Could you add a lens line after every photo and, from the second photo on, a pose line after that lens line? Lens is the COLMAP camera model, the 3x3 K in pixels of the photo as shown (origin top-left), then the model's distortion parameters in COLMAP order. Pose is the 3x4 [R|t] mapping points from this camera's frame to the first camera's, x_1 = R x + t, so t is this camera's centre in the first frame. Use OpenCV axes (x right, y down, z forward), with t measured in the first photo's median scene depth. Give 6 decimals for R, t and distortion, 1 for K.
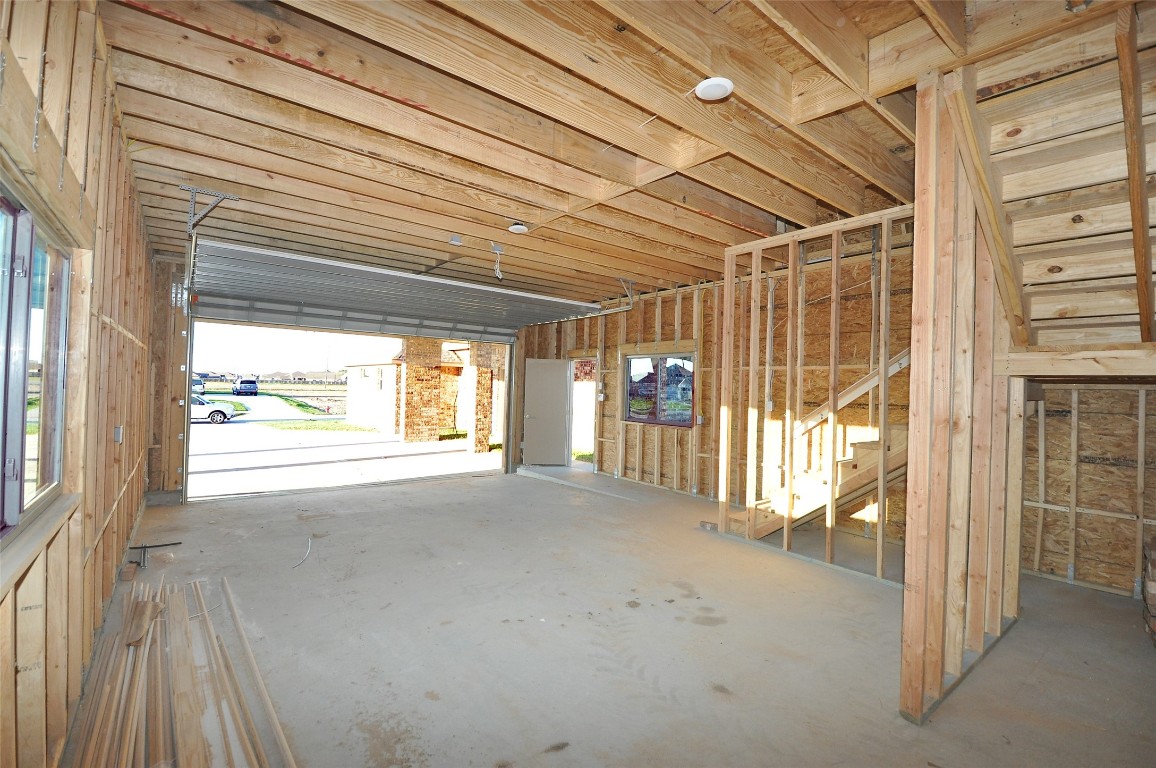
lens RADIAL K [[504.4, 0, 580.7], [0, 504.4, 383.4], [0, 0, 1]] dist [-0.001307, -0.000157]
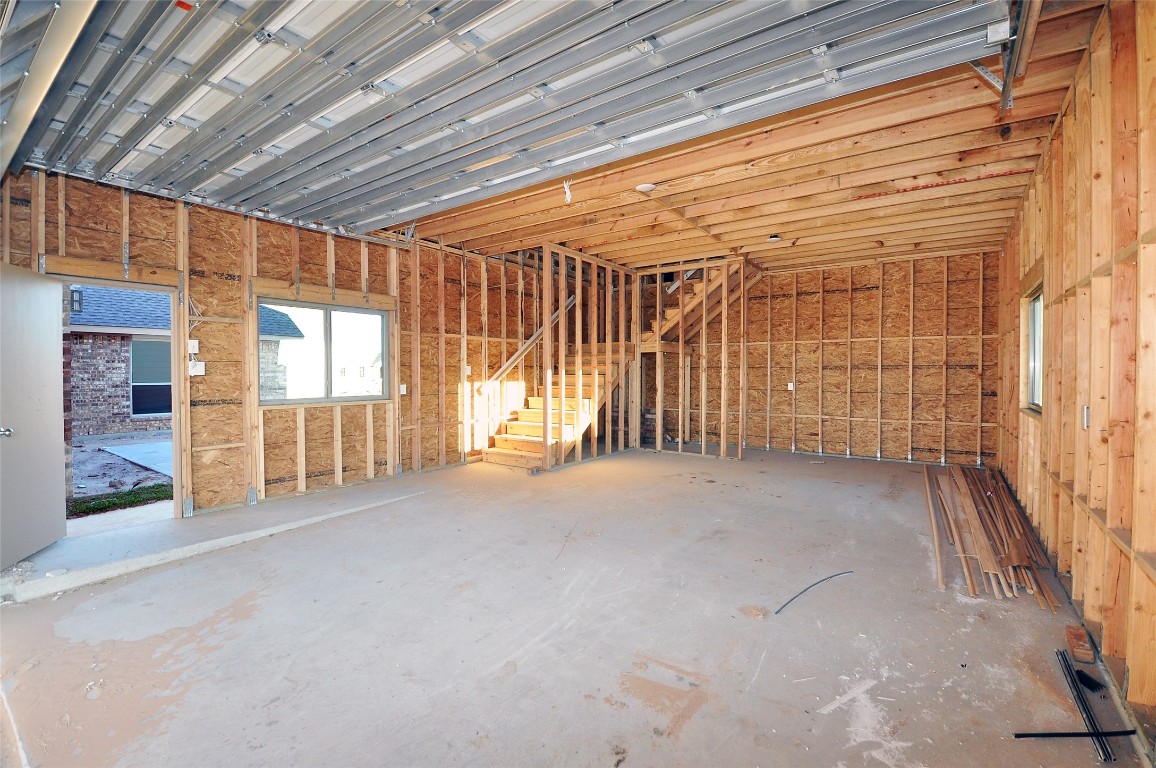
lens RADIAL K [[504.4, 0, 576.9], [0, 504.4, 379.8], [0, 0, 1]] dist [-0.001307, -0.000157]
pose [[-0.267674, -0.042577, 0.962568, -0.565111], [-0.017461, 0.999073, 0.039336, 0.012262], [-0.963351, -0.006278, -0.268170, 0.761723]]
